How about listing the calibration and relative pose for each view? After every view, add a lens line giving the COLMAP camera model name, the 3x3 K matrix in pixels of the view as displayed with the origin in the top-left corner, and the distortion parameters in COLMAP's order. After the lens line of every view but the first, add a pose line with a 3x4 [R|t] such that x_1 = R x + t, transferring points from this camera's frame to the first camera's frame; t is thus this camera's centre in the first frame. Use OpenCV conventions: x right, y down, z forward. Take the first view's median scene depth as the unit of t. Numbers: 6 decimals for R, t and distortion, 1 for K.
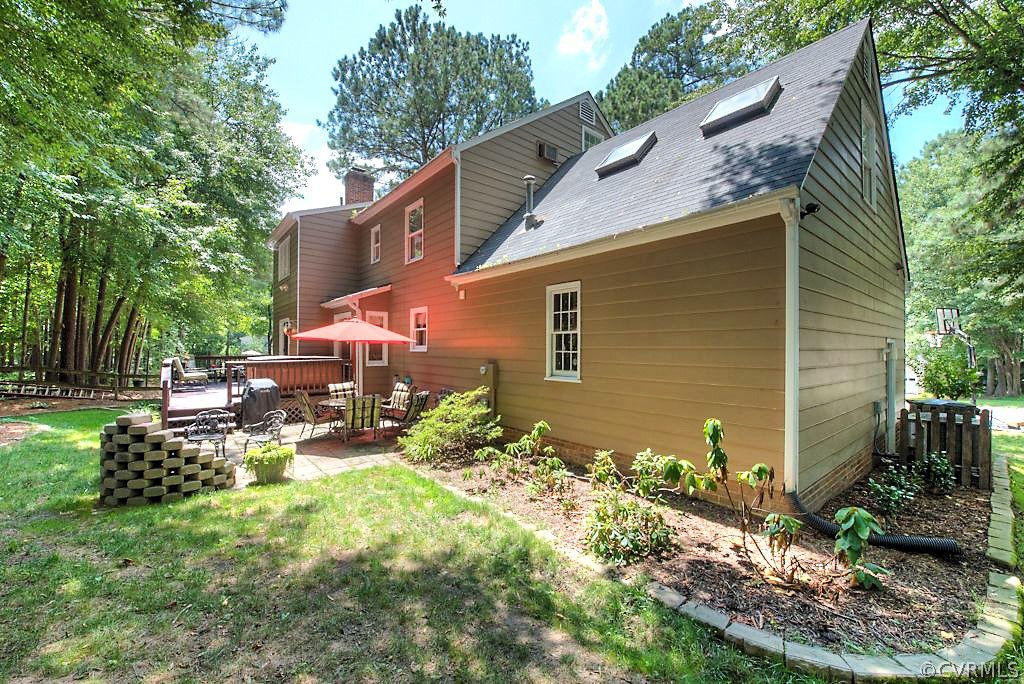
lens RADIAL K [[407.3, 0, 511.2], [0, 407.3, 348.2], [0, 0, 1]] dist [-0.014034, -0.001155]
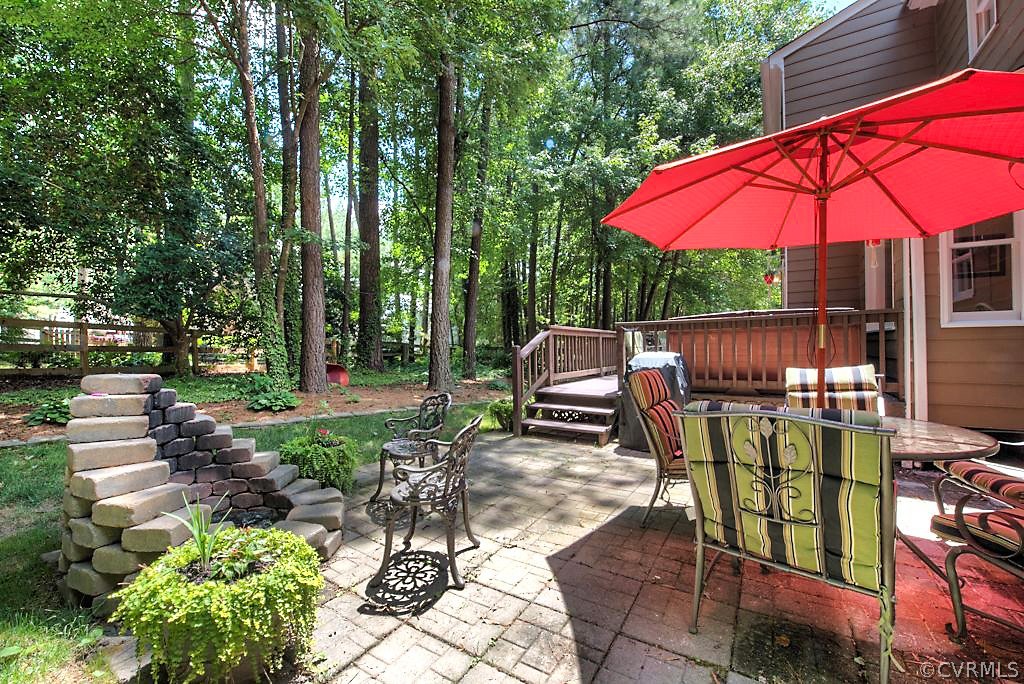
lens RADIAL K [[407.3, 0, 513.6], [0, 407.3, 348.3], [0, 0, 1]] dist [-0.014034, -0.001155]
pose [[0.297527, -0.005067, -0.954700, -0.169154], [0.009053, 0.999956, -0.002487, 0.069500], [0.954671, -0.007903, 0.297559, 0.654096]]
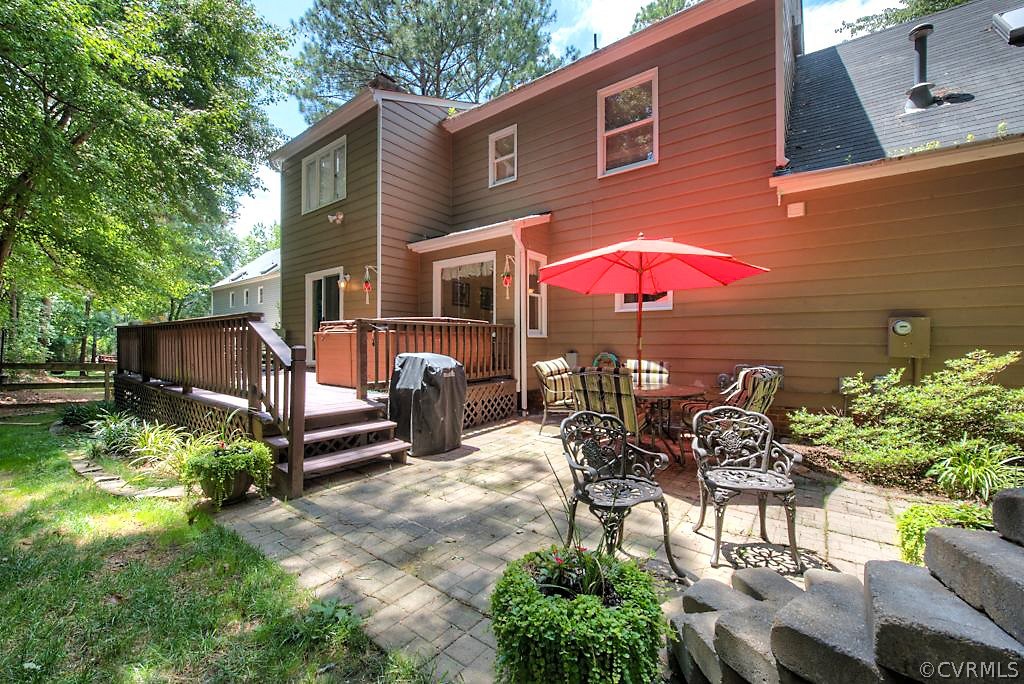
lens RADIAL K [[407.3, 0, 510.3], [0, 407.3, 347.5], [0, 0, 1]] dist [-0.014034, -0.001155]
pose [[0.975217, -0.001033, 0.221247, -0.616950], [-0.001137, 0.999952, 0.009682, 0.064036], [-0.221246, -0.009693, 0.975170, 0.459575]]
